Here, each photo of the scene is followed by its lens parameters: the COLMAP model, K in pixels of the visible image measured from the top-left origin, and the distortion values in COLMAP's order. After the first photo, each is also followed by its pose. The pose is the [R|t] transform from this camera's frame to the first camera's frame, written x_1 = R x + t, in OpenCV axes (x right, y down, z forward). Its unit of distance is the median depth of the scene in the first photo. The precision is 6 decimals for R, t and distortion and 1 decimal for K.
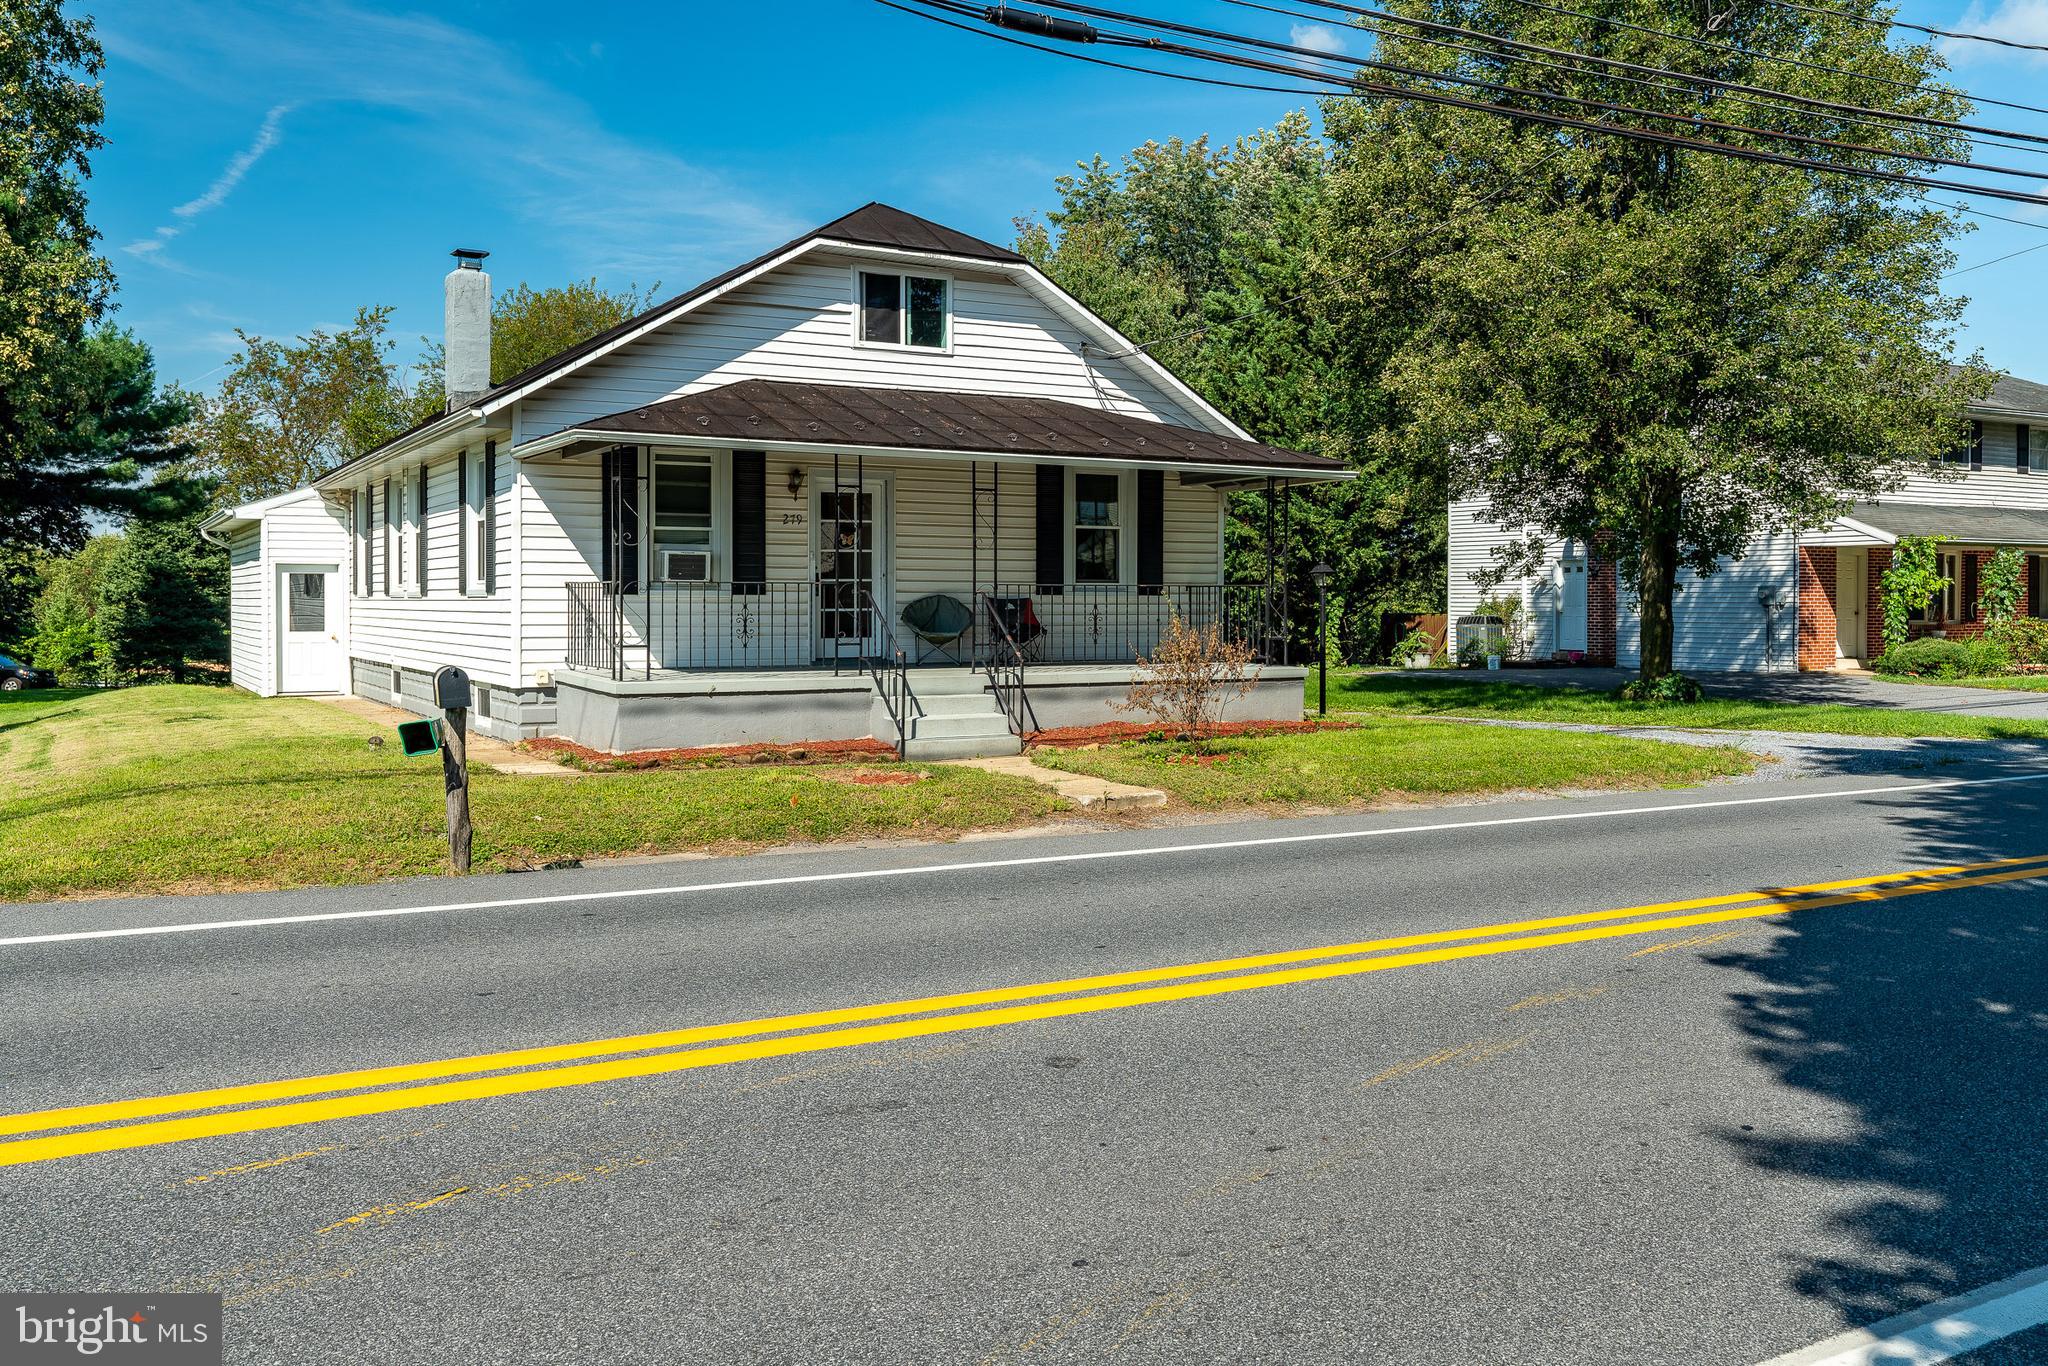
lens RADIAL K [[1721.2, 0, 1020.3], [0, 1721.2, 676.7], [0, 0, 1]] dist [0.033689, -0.022010]
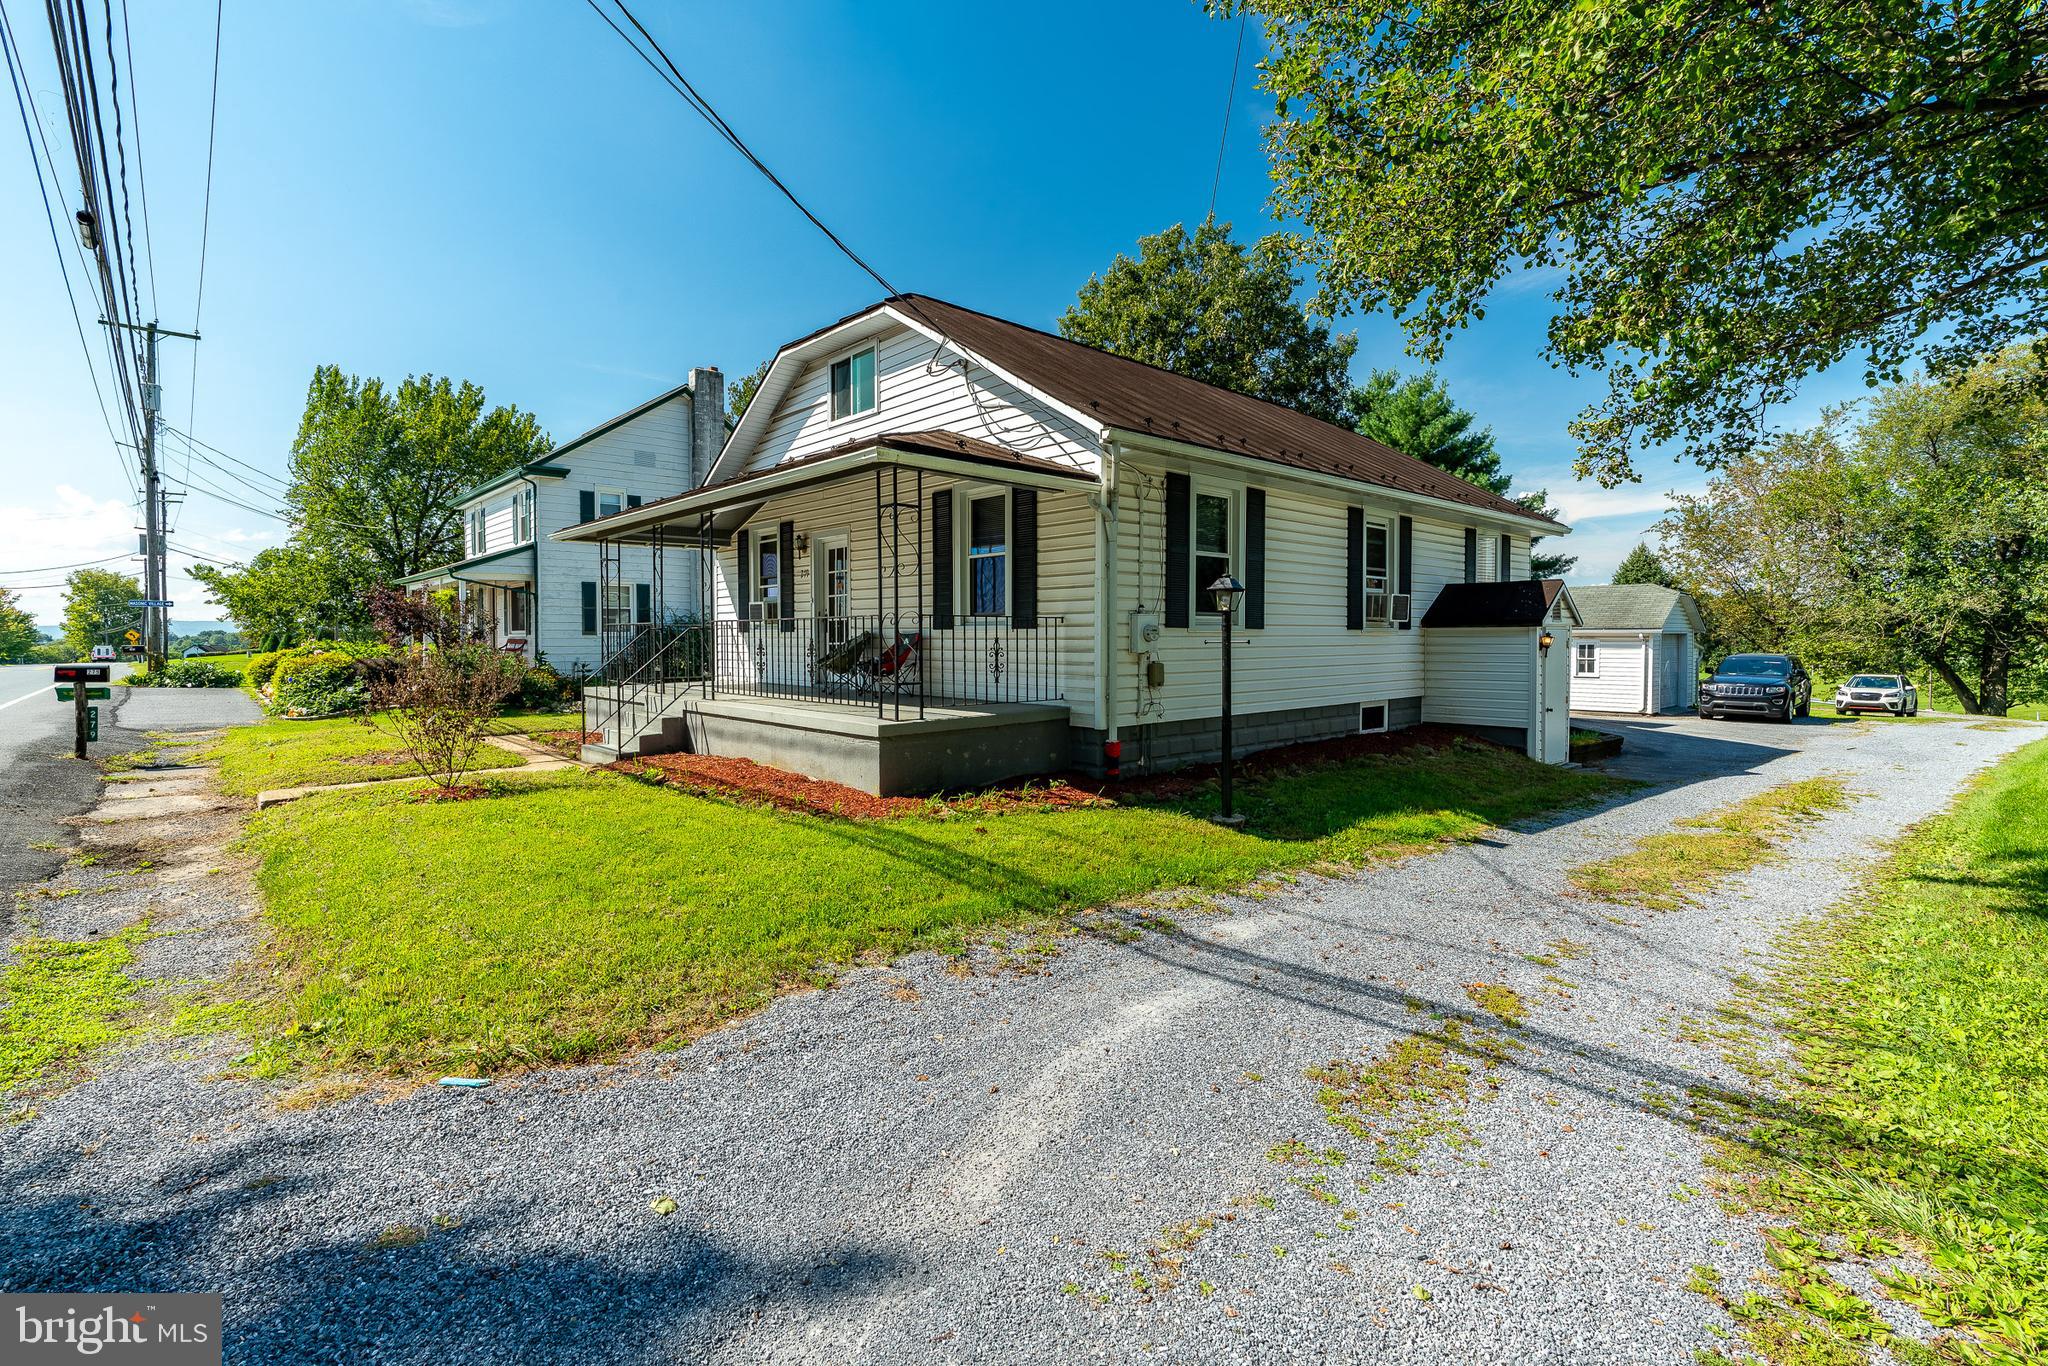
lens RADIAL K [[940.4, 0, 1016.7], [0, 940.4, 675.6], [0, 0, 1]] dist [-0.005768, 0.002269]
pose [[0.226029, 0.036180, -0.973448, 0.574342], [-0.042637, 0.998720, 0.027219, -0.039608], [0.973187, 0.035353, 0.227283, 0.964228]]
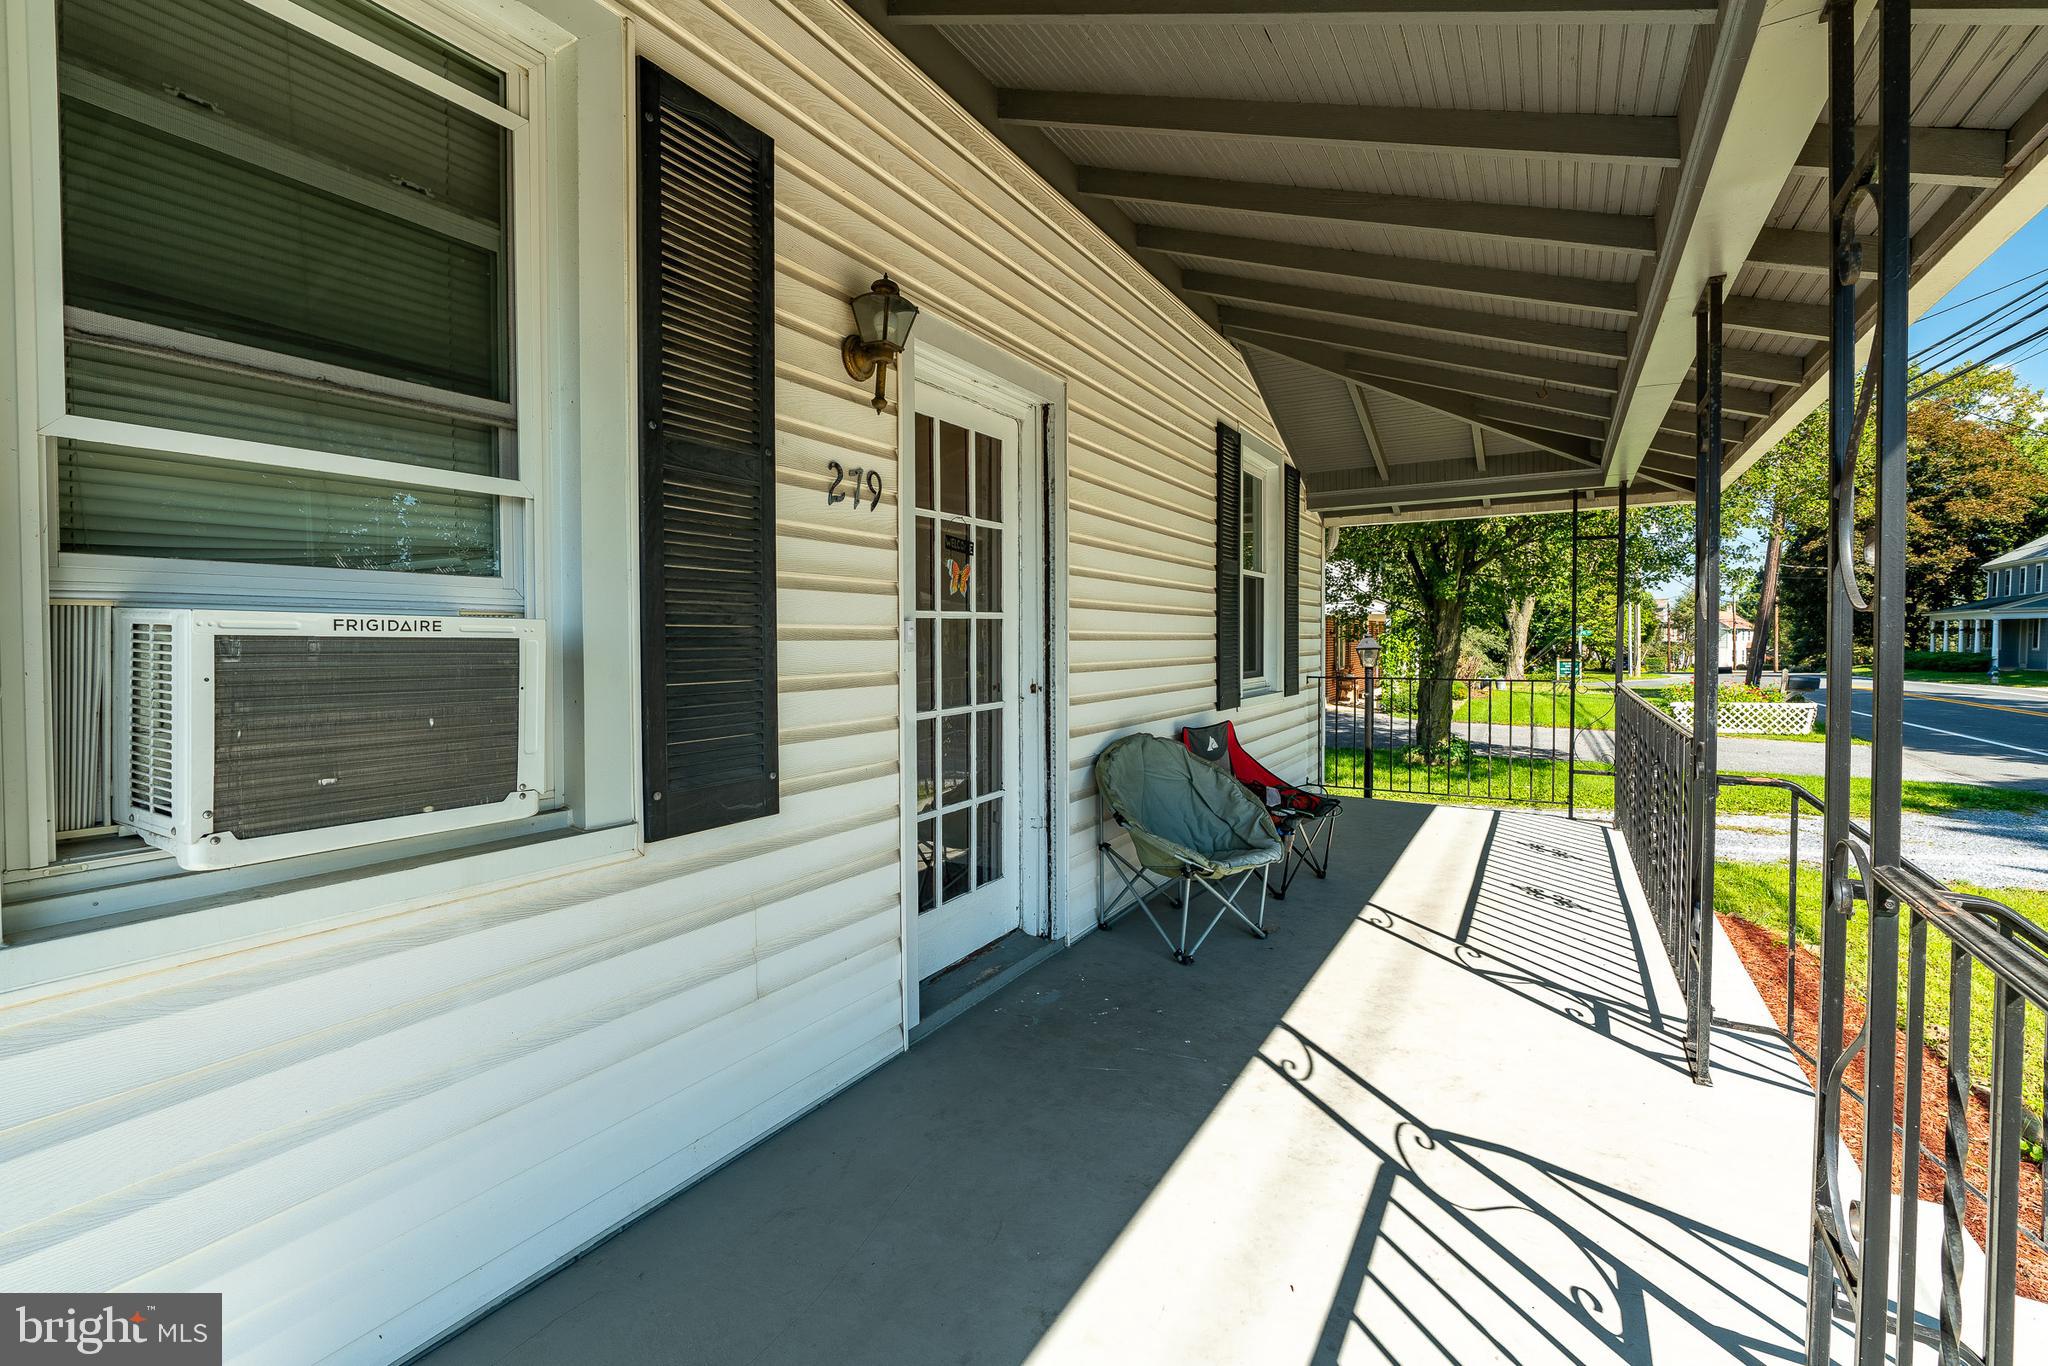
lens RADIAL K [[940.4, 0, 1027.6], [0, 940.4, 669.4], [0, 0, 1]] dist [-0.005768, 0.002269]
pose [[0.852145, -0.016771, 0.523038, -0.175656], [0.020107, 0.999798, -0.000701, -0.062773], [-0.522920, 0.011114, 0.852309, 0.844911]]
